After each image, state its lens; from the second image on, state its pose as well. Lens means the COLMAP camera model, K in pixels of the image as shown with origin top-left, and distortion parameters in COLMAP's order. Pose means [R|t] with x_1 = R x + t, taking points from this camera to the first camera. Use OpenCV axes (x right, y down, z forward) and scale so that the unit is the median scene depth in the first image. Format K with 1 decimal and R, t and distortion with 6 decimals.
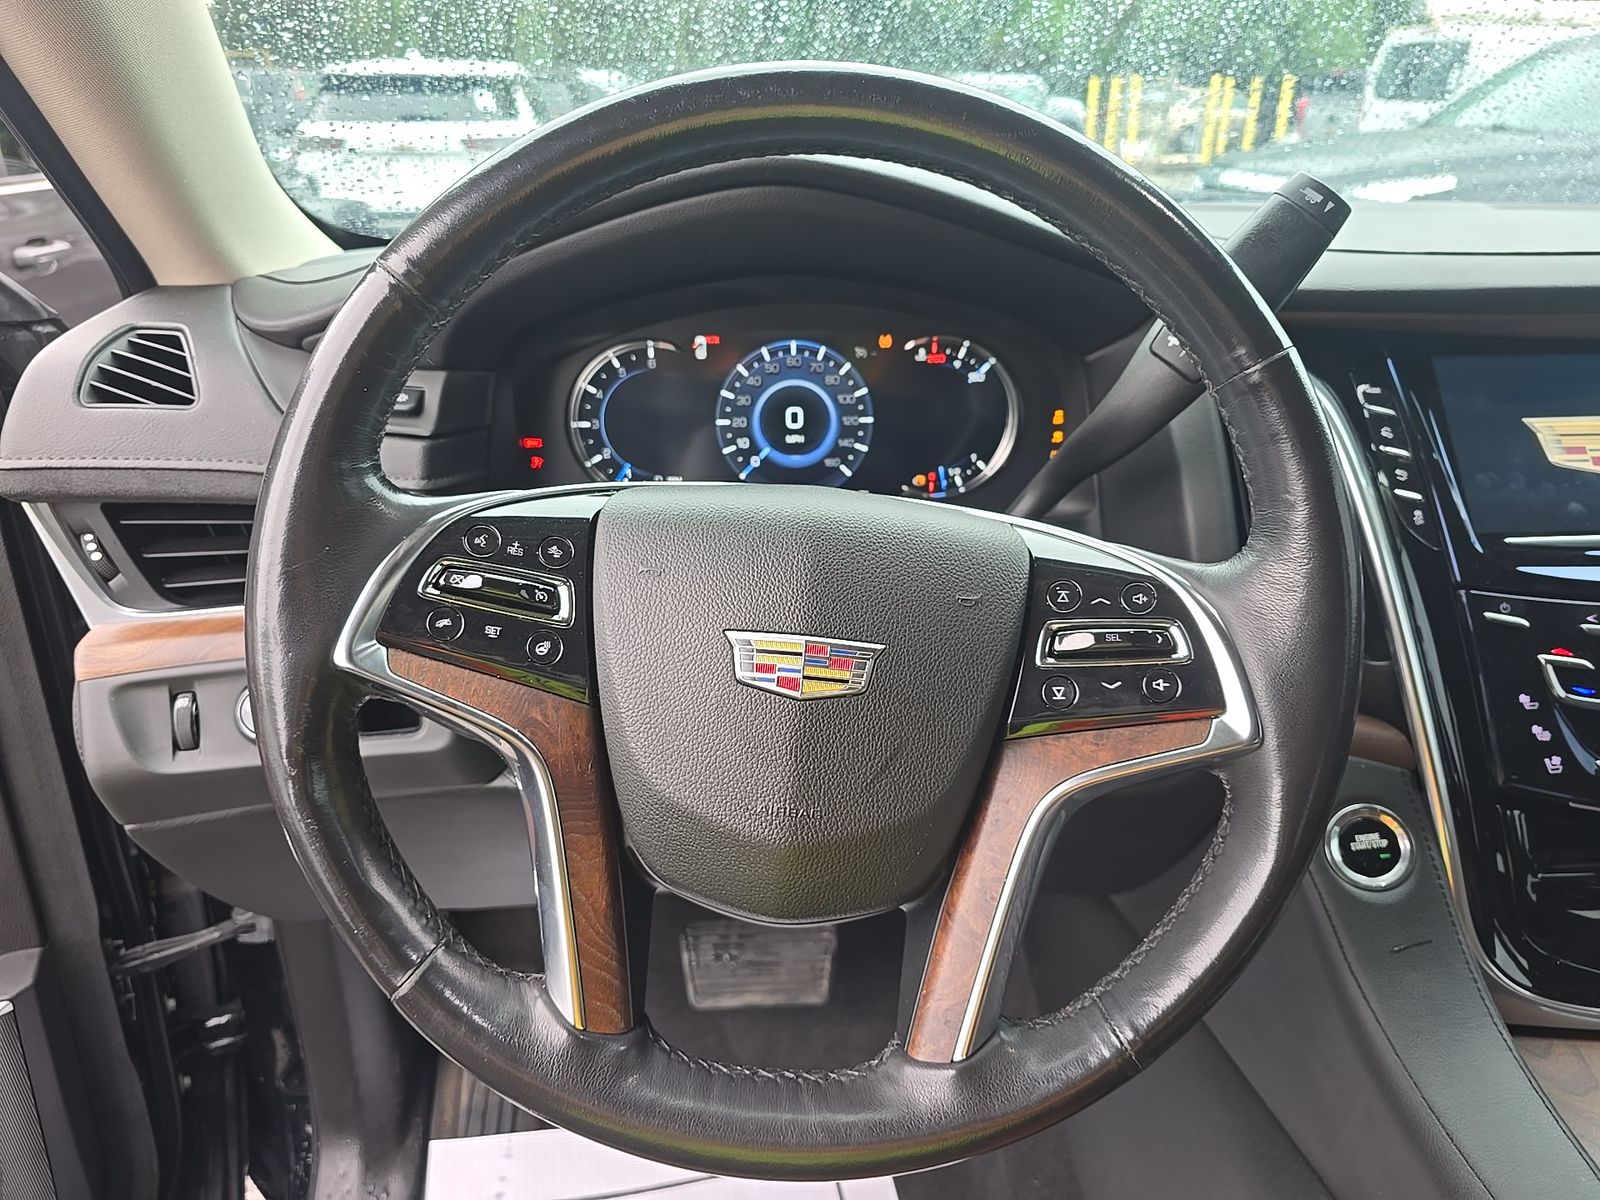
lens RADIAL K [[1097.3, 0, 800.0], [0, 1097.3, 600.0], [0, 0, 1]] dist [0.050680, -0.052199]
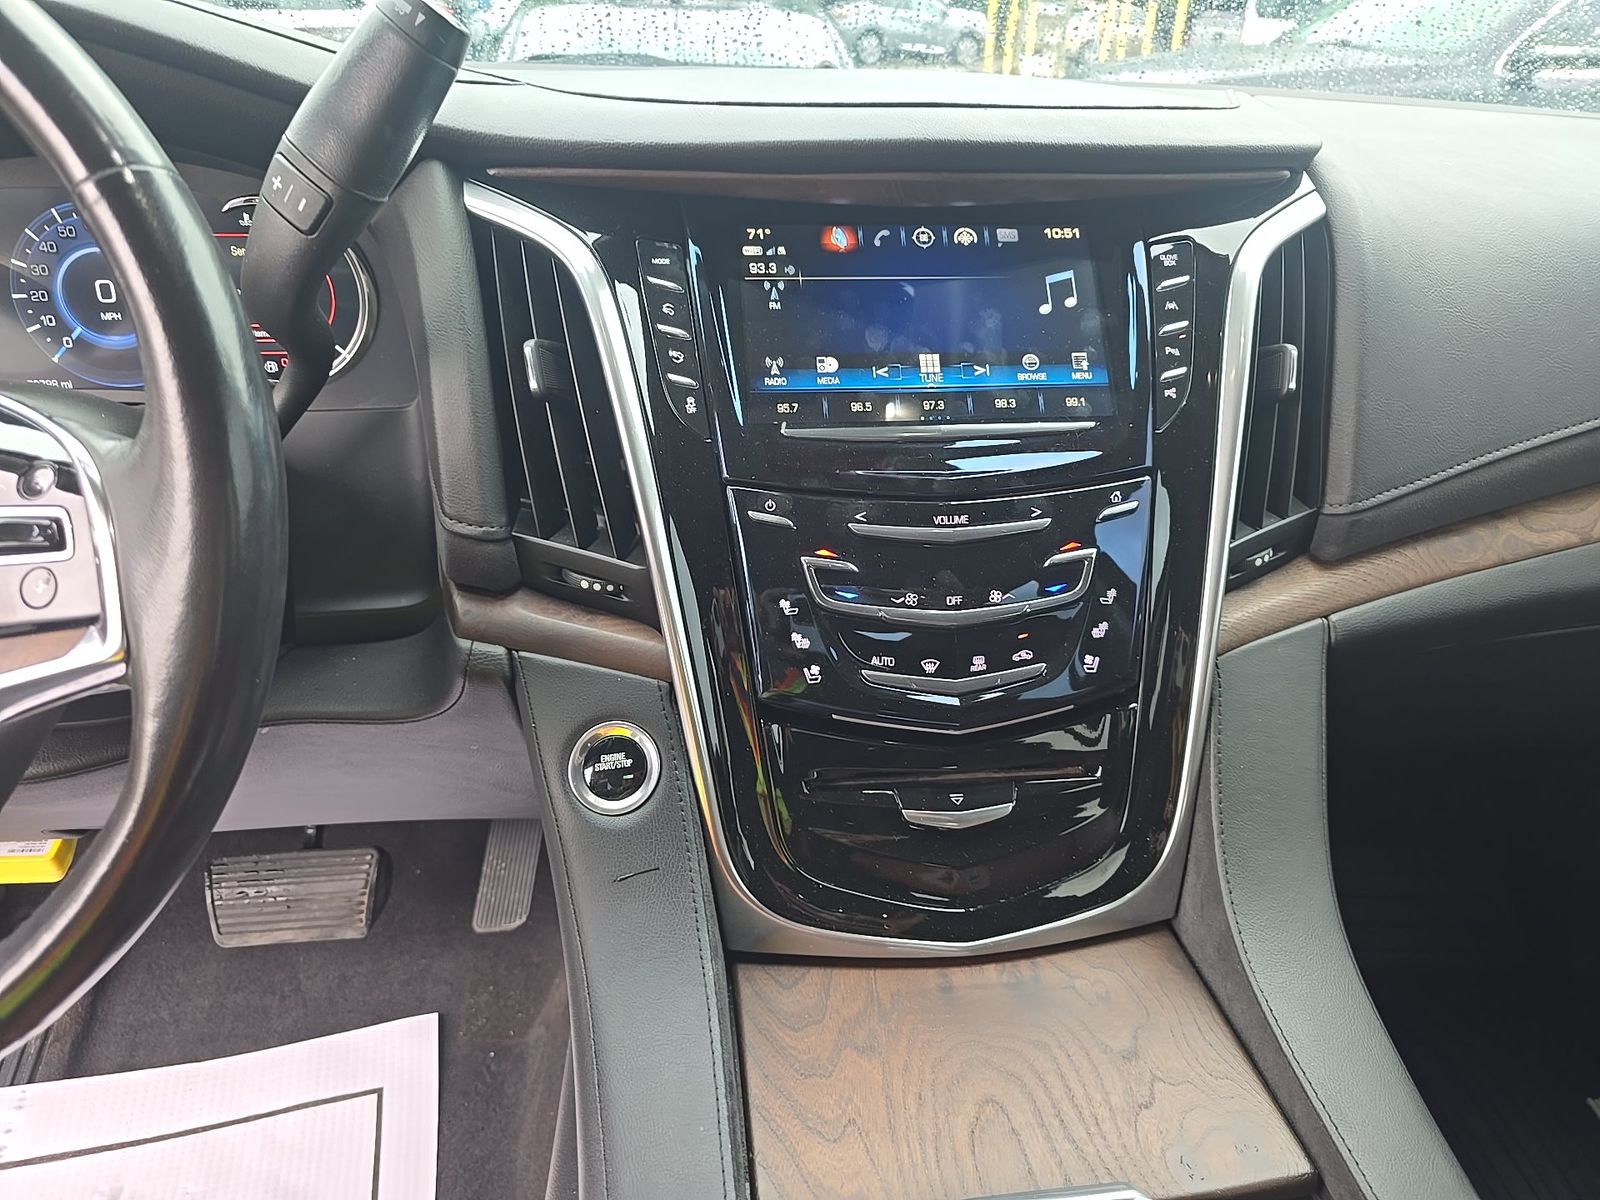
lens RADIAL K [[1089.3, 0, 800.0], [0, 1089.3, 600.0], [0, 0, 1]] dist [0.048689, -0.041370]
pose [[0.997327, -0.010314, 0.072333, 0.476345], [0.005192, 0.997487, 0.070653, 0.017585], [-0.072880, -0.070089, 0.994875, 0.081629]]
